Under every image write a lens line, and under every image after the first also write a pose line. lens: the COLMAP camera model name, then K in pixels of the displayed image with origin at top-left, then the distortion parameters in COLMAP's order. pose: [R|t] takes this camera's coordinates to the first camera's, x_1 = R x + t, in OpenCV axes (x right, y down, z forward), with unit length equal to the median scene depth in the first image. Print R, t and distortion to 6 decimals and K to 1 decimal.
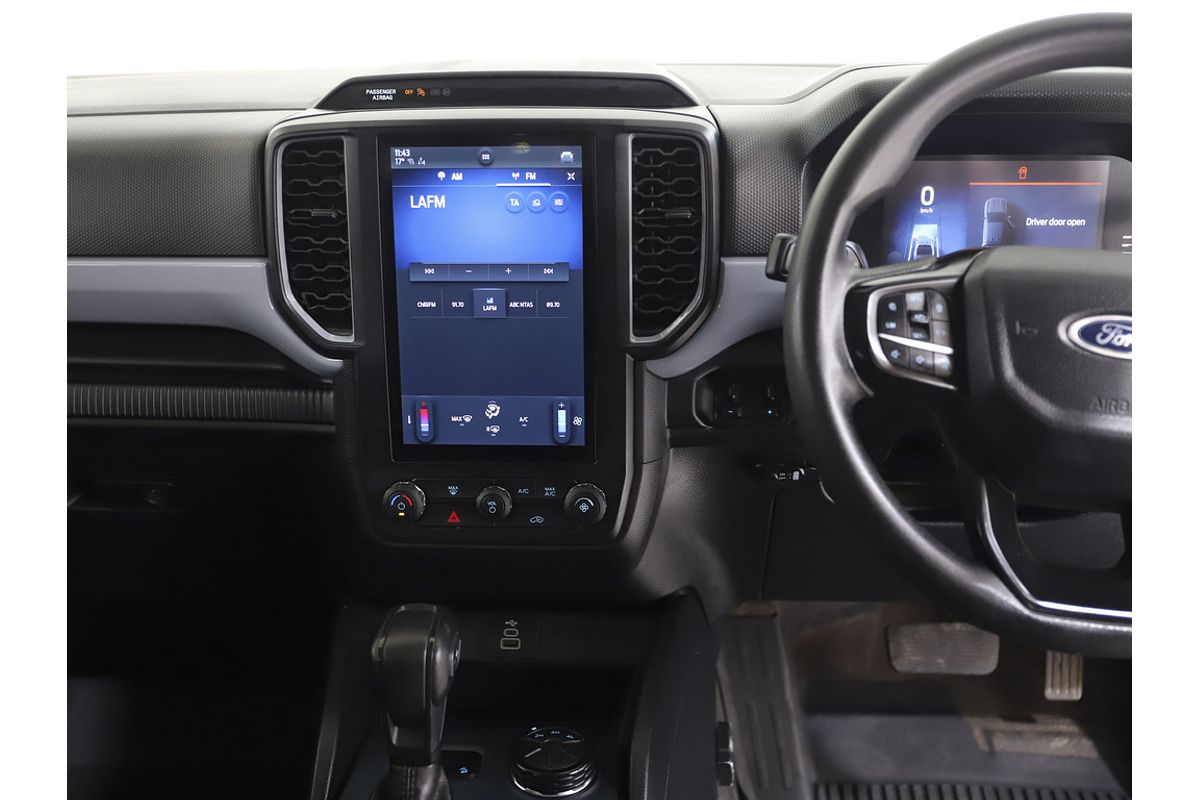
lens RADIAL K [[1213.5, 0, 599.7], [0, 1213.5, 398.7], [0, 0, 1]] dist [0.004443, 0.000000]
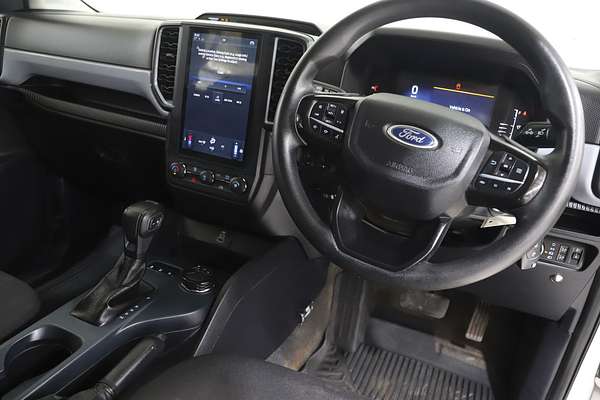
lens RADIAL K [[458.8, 0, 298.6], [0, 458.8, 203.4], [0, 0, 1]] dist [-0.073460, 0.000122]
pose [[0.930819, 0.227459, -0.286075, 0.382223], [-0.225670, 0.973396, 0.039675, 0.058525], [0.287489, 0.027628, 0.957386, 0.137225]]
